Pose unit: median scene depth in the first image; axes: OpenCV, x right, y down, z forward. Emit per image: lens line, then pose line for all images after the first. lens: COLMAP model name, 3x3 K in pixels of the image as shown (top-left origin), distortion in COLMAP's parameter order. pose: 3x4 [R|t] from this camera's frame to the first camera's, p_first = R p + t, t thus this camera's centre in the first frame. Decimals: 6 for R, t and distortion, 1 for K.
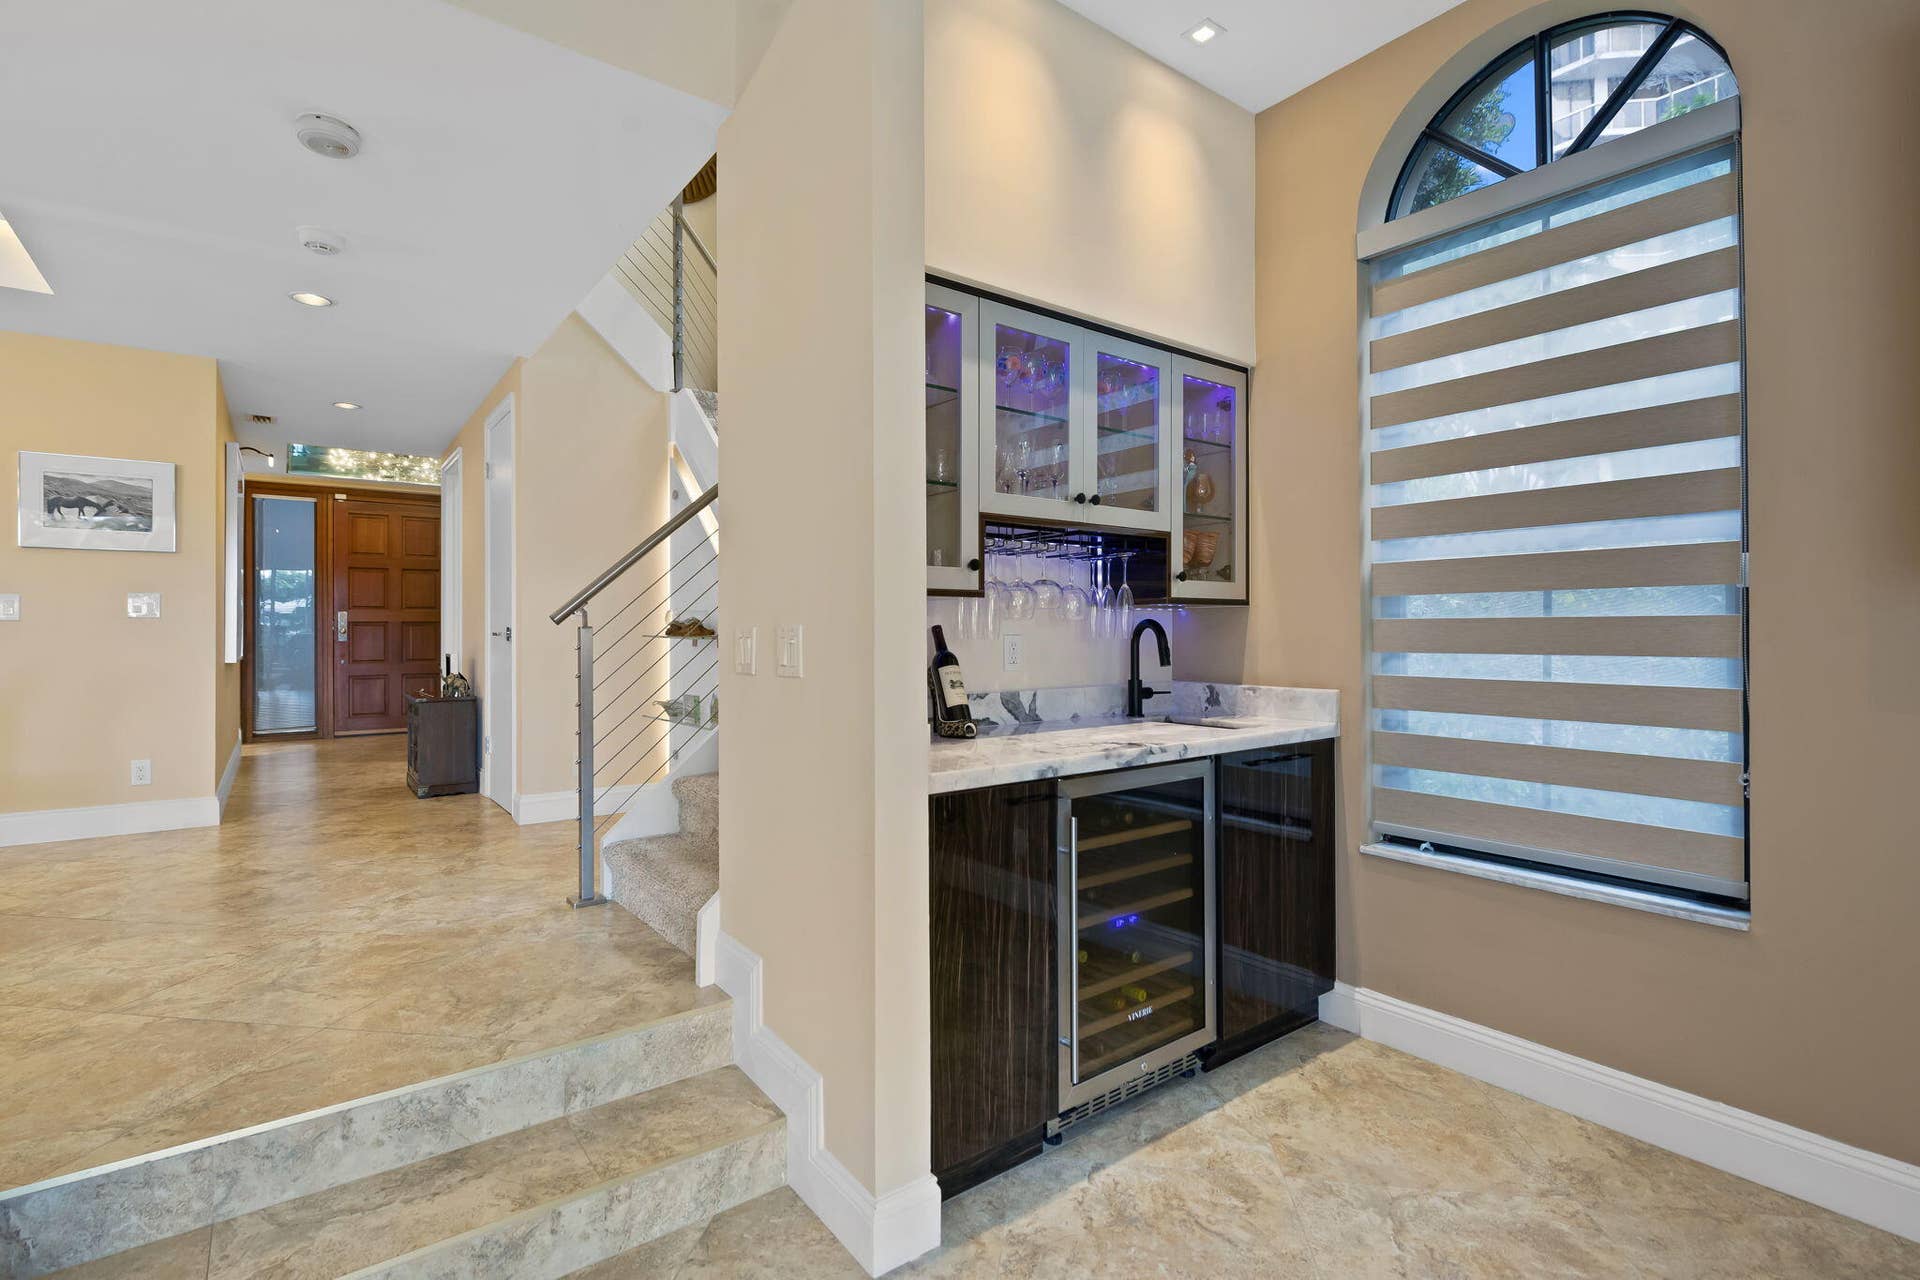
lens RADIAL K [[901.9, 0, 957.9], [0, 901.9, 629.8], [0, 0, 1]] dist [0.005384, -0.002667]
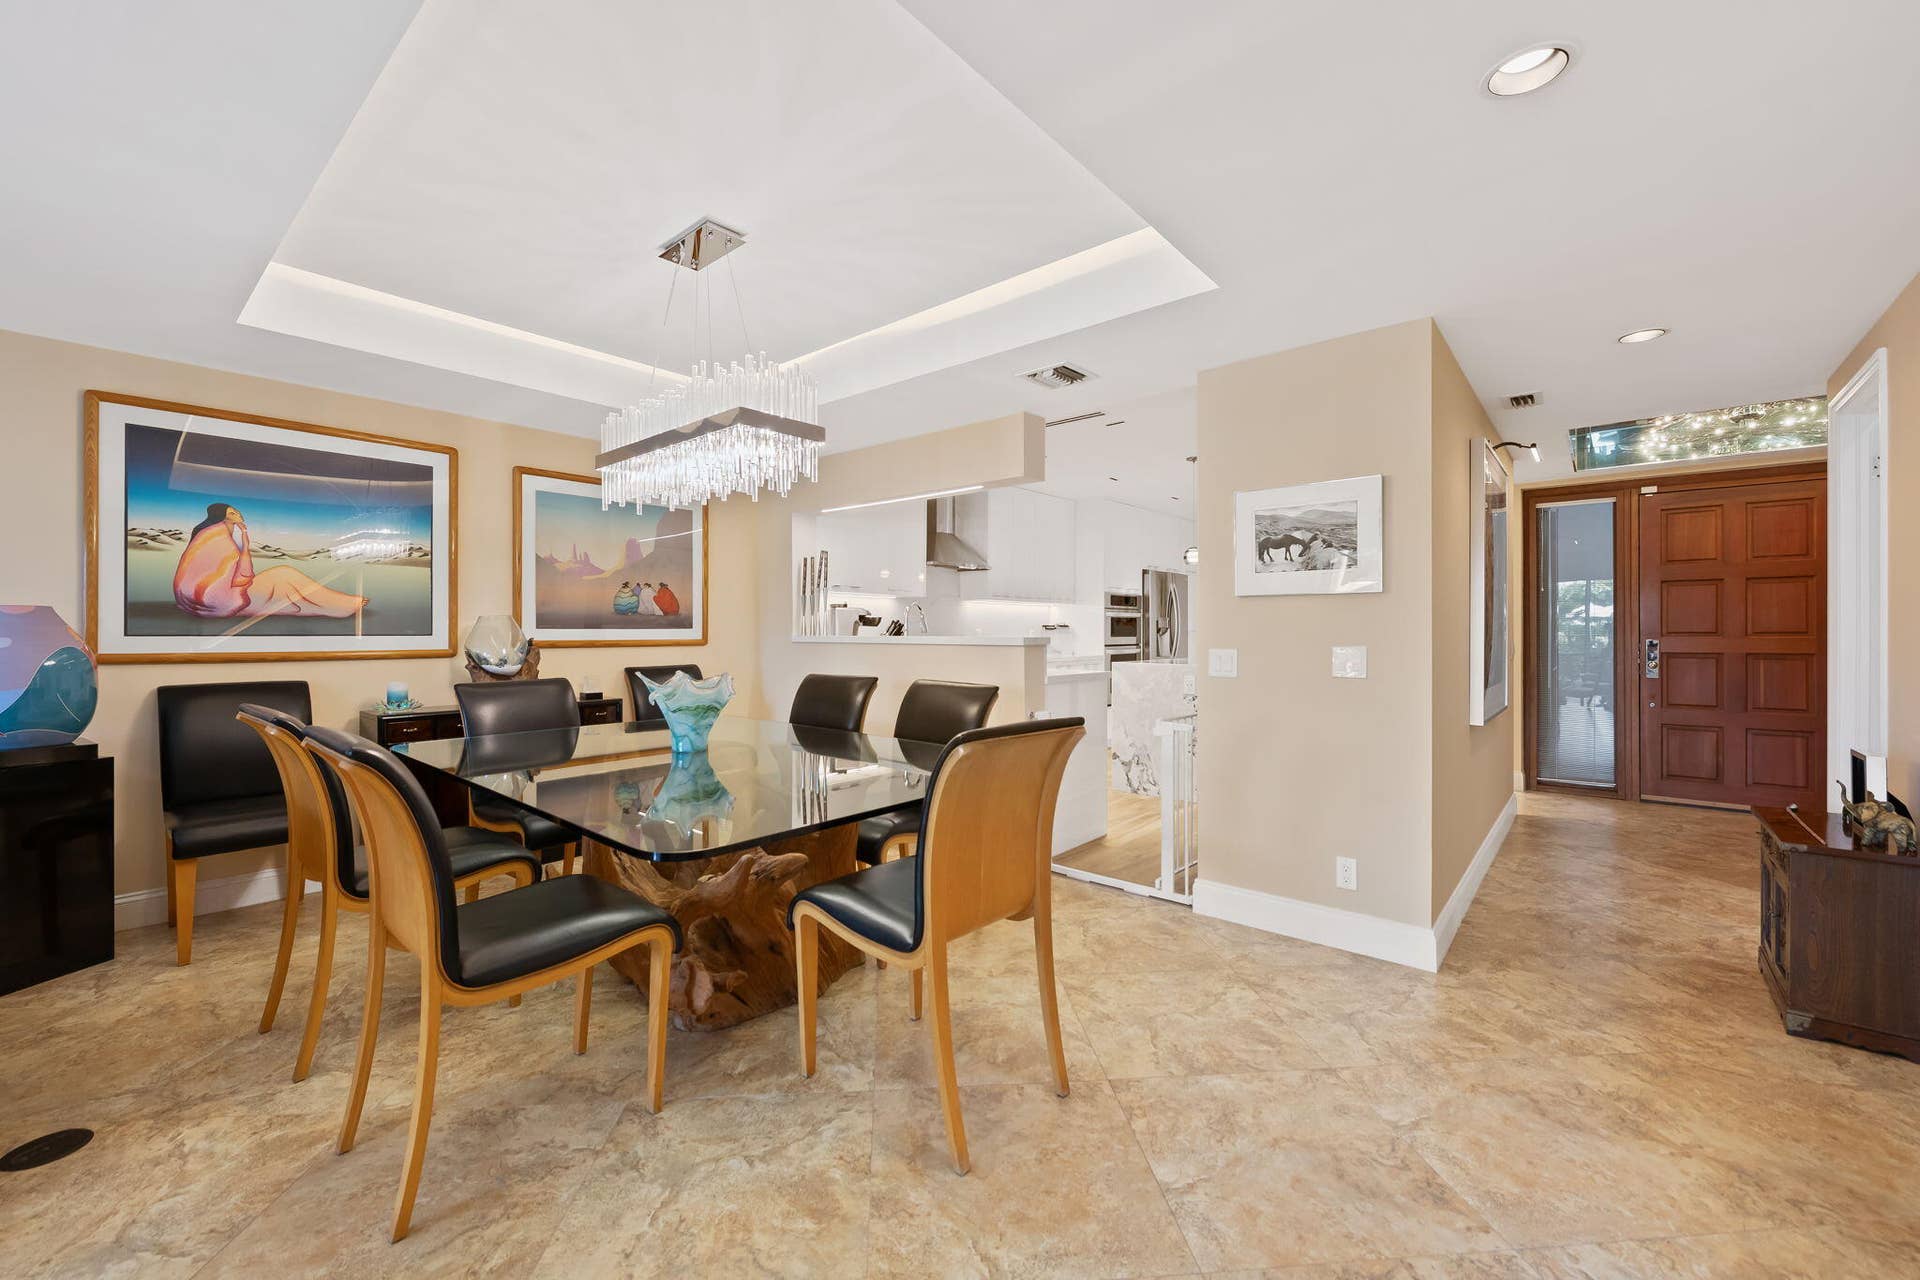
lens RADIAL K [[752.8, 0, 969.8], [0, 752.8, 625.2], [0, 0, 1]] dist [-0.001287, -0.000115]
pose [[0.217417, -0.001379, -0.976078, -0.198094], [0.002688, 0.999996, -0.000814, -0.035466], [0.976075, -0.002446, 0.217420, 0.318673]]
